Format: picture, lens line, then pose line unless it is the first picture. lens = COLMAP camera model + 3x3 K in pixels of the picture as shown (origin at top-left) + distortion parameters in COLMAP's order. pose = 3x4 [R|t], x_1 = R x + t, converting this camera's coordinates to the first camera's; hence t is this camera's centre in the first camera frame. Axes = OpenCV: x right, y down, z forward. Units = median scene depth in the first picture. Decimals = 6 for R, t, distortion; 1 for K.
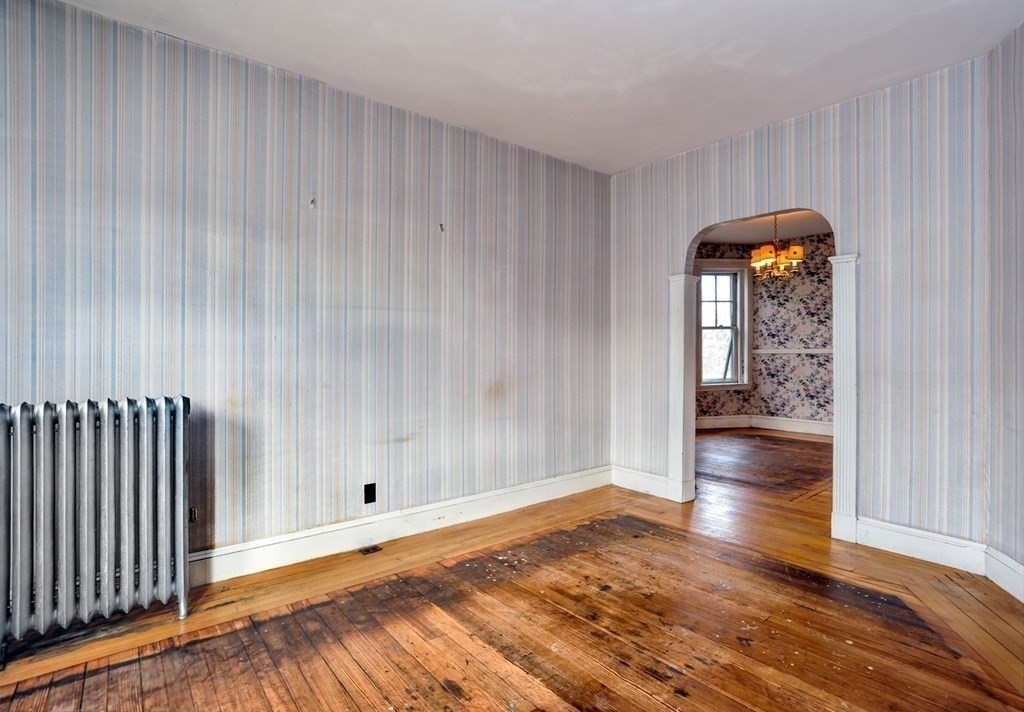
lens RADIAL K [[530.9, 0, 512.0], [0, 530.9, 356.0], [0, 0, 1]] dist [-0.057891, 0.019699]
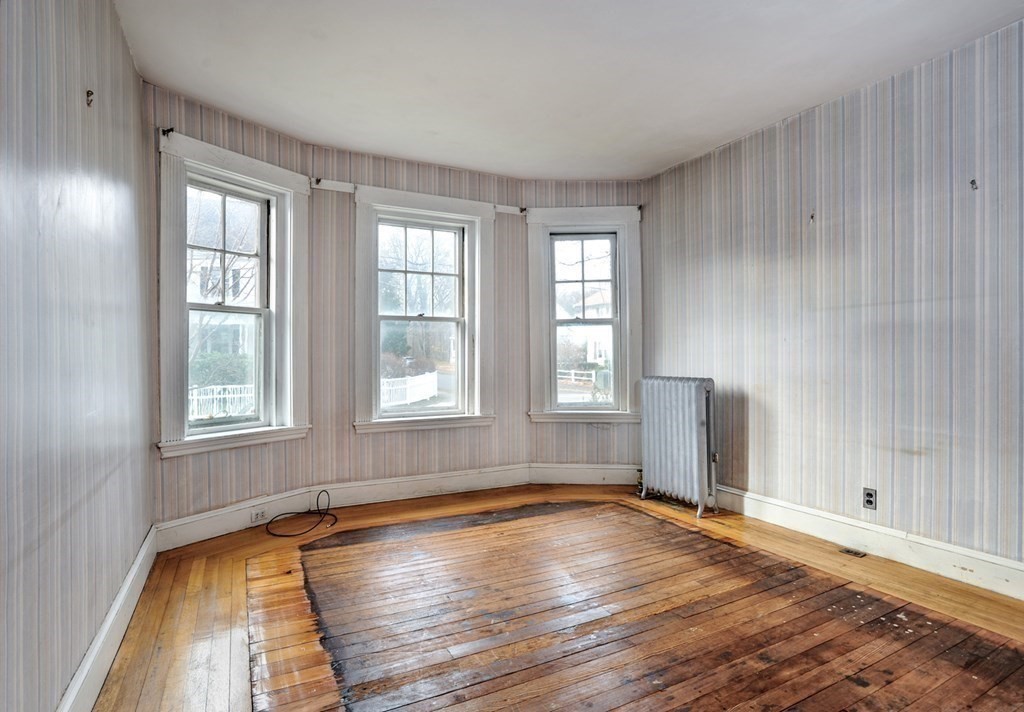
lens RADIAL K [[530.9, 0, 512.0], [0, 530.9, 356.0], [0, 0, 1]] dist [-0.057891, 0.019699]
pose [[-0.203572, 0.008363, -0.979024, 0.844443], [-0.002883, 0.999954, 0.009141, -0.005080], [0.979056, 0.004683, -0.203539, 0.600934]]
